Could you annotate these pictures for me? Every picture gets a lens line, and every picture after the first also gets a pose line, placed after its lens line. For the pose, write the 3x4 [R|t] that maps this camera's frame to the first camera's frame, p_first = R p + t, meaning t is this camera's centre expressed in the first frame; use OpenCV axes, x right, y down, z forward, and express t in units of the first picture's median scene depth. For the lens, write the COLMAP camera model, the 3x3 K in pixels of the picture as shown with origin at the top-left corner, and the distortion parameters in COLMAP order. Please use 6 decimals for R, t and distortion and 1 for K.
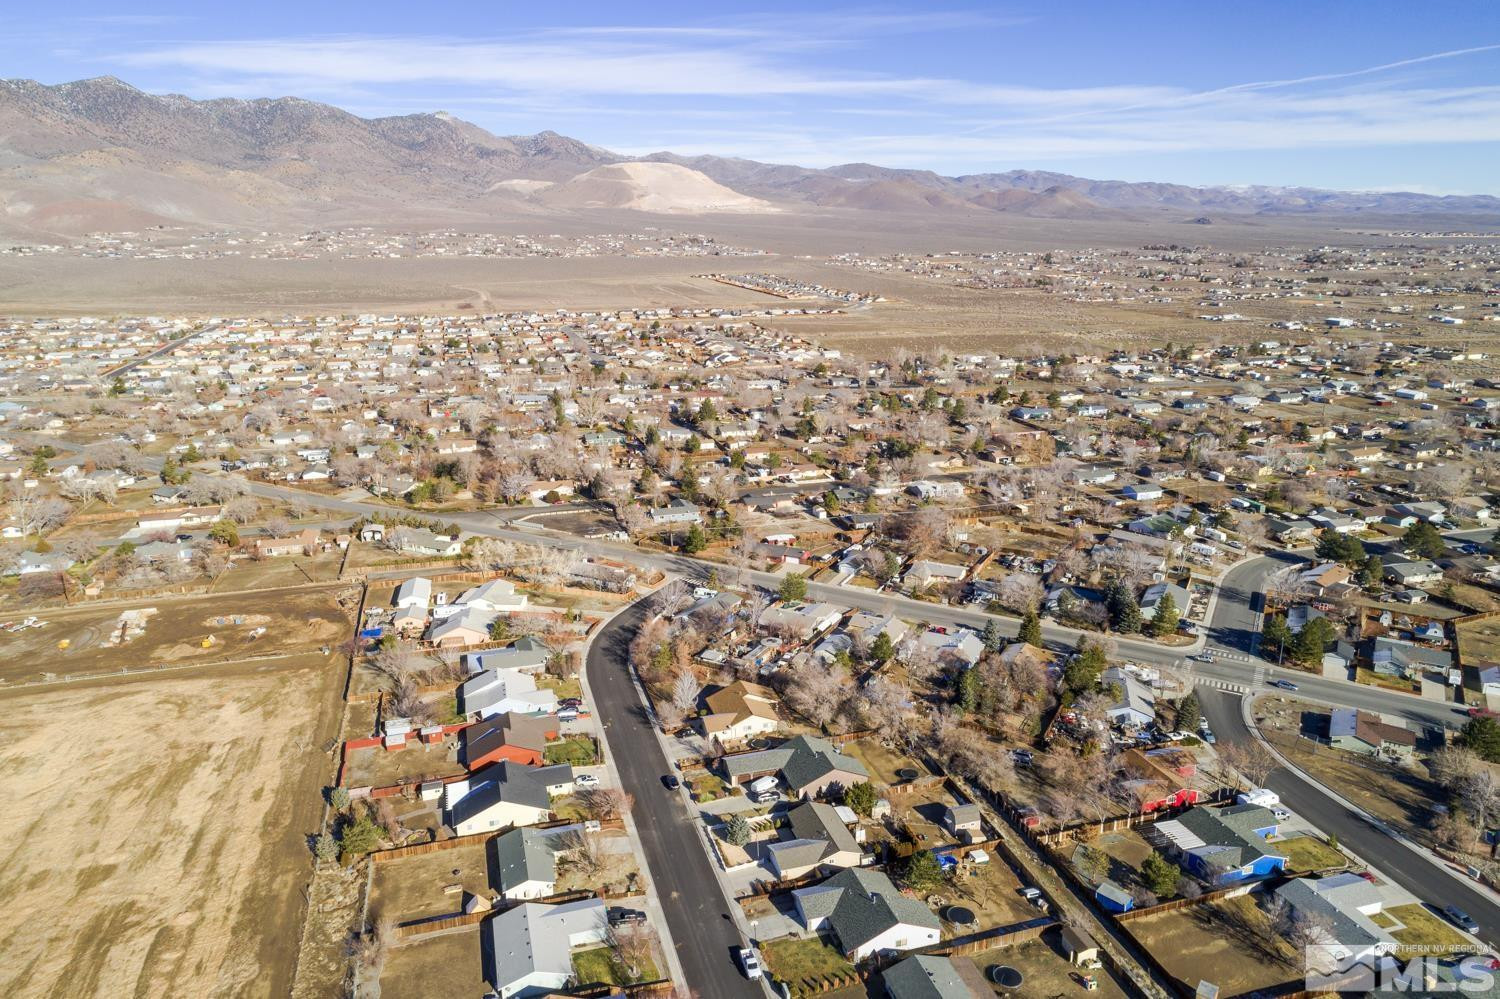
lens RADIAL K [[1008.8, 0, 750.4], [0, 1008.8, 499.2], [0, 0, 1]] dist [0.011009, 0.007815]
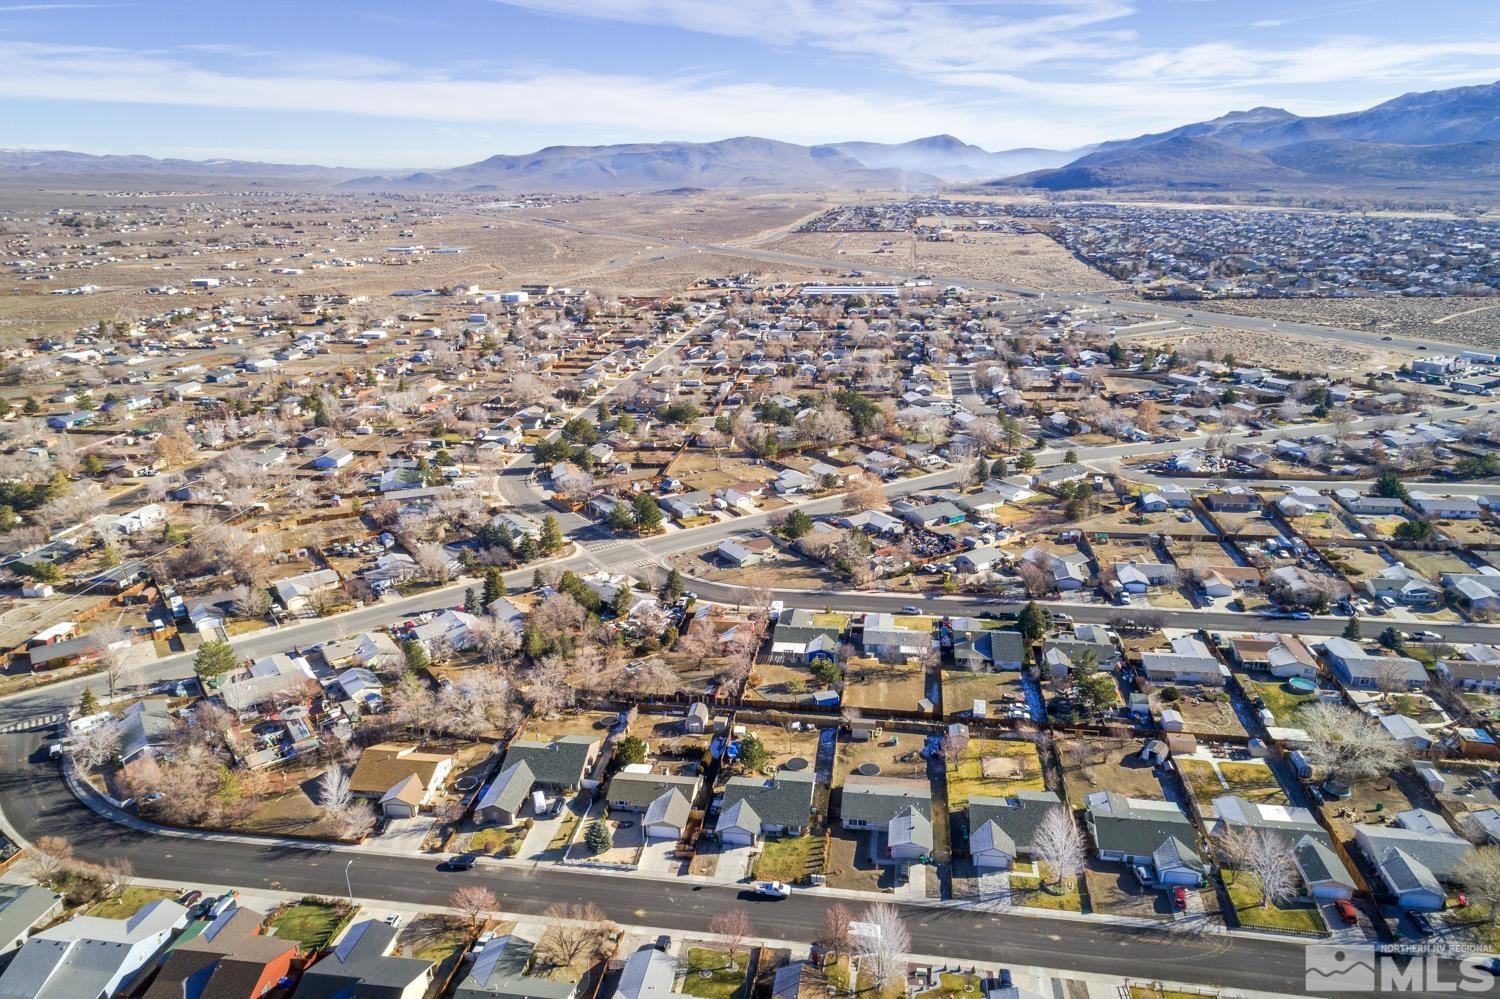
lens RADIAL K [[1008.8, 0, 750.4], [0, 1008.8, 499.2], [0, 0, 1]] dist [0.011009, 0.007815]
pose [[0.429747, -0.287761, 0.855869, -0.612423], [0.256367, 0.947737, 0.189923, -0.108853], [-0.865791, 0.137797, 0.481060, 0.336630]]
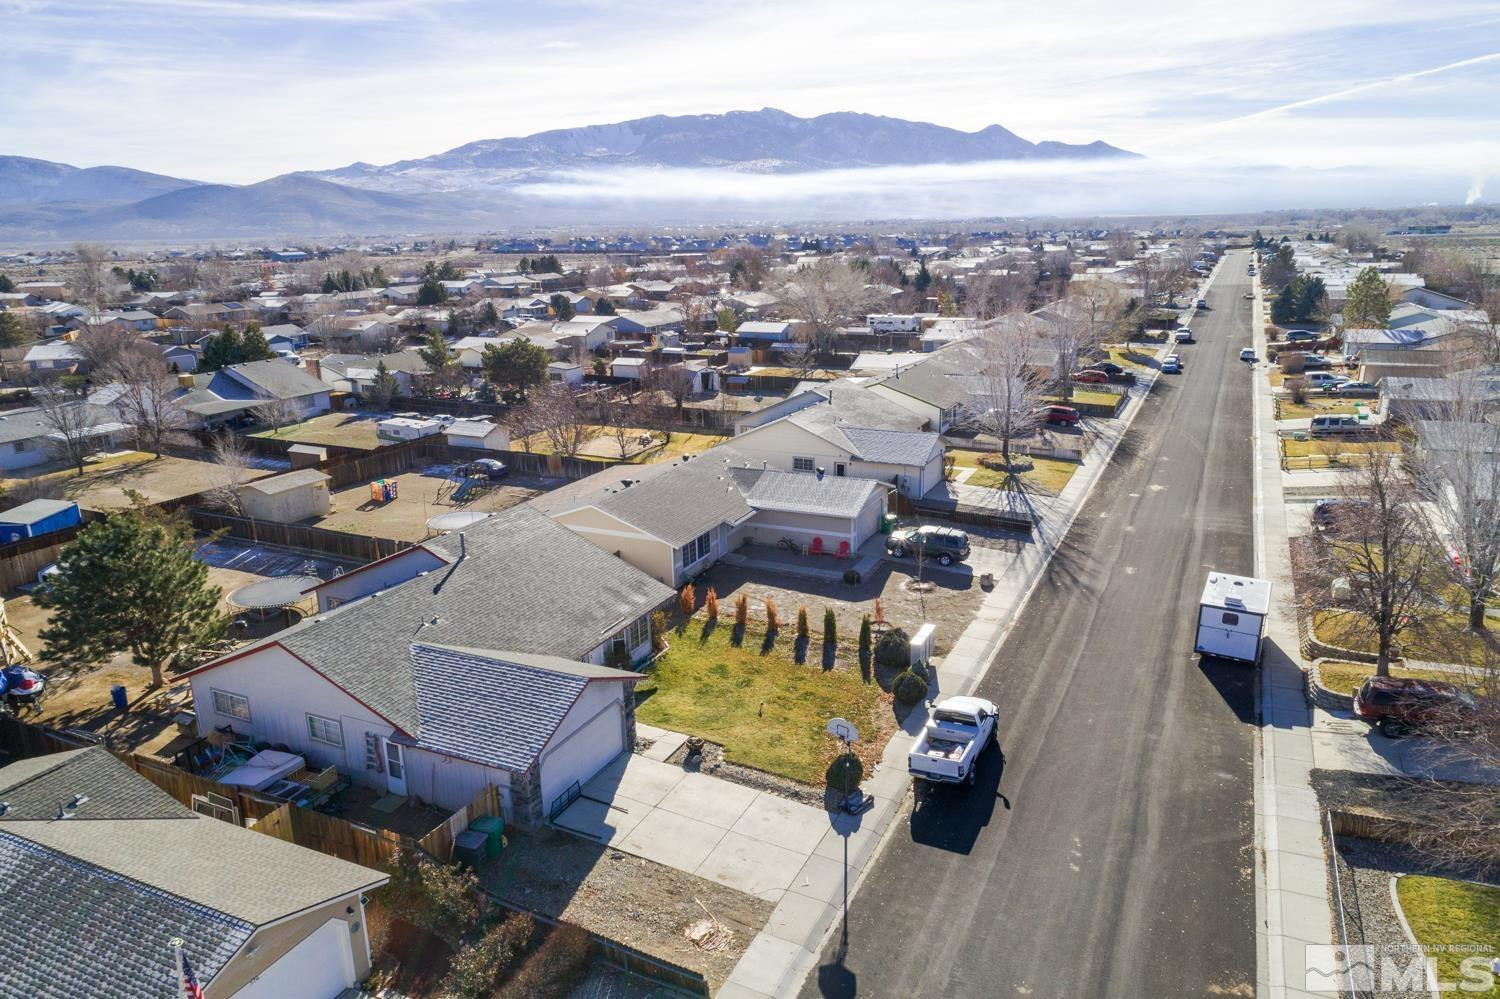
lens RADIAL K [[1008.8, 0, 750.4], [0, 1008.8, 499.2], [0, 0, 1]] dist [0.011009, 0.007815]
pose [[-0.740614, -0.155532, 0.653682, -0.085429], [0.207457, 0.872384, 0.442615, 0.220861], [-0.639102, 0.463418, -0.613833, 0.870584]]
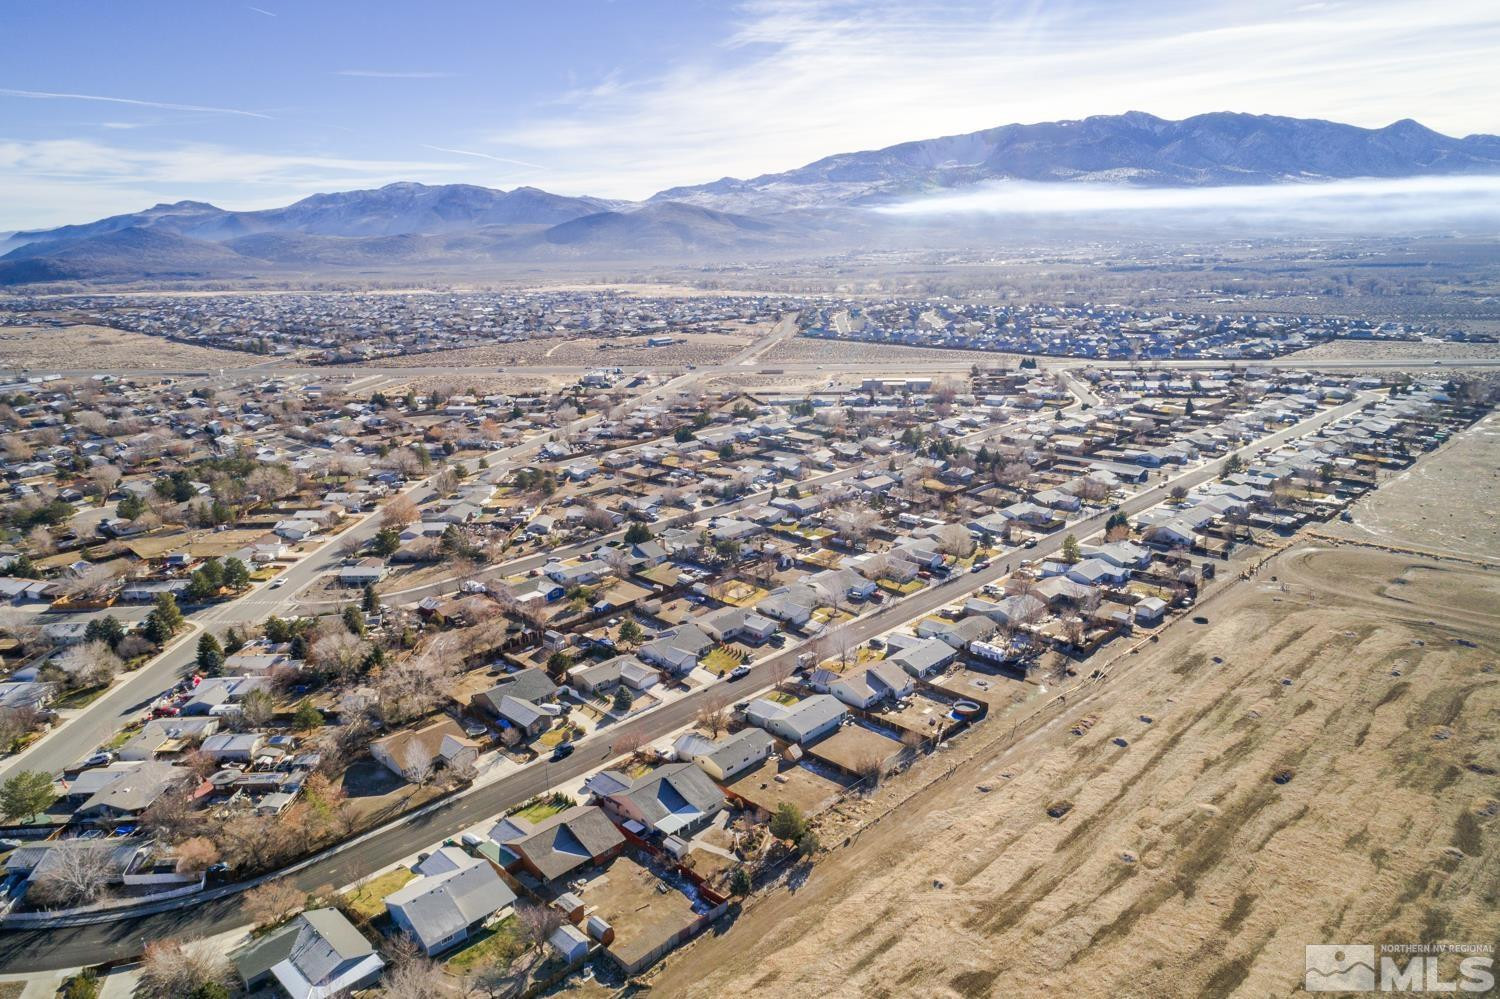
lens RADIAL K [[1008.8, 0, 750.4], [0, 1008.8, 499.2], [0, 0, 1]] dist [0.011009, 0.007815]
pose [[-0.481842, -0.207796, 0.851263, -1.018761], [0.262199, 0.892774, 0.366342, -0.293063], [-0.836110, 0.399719, -0.375692, 1.127362]]
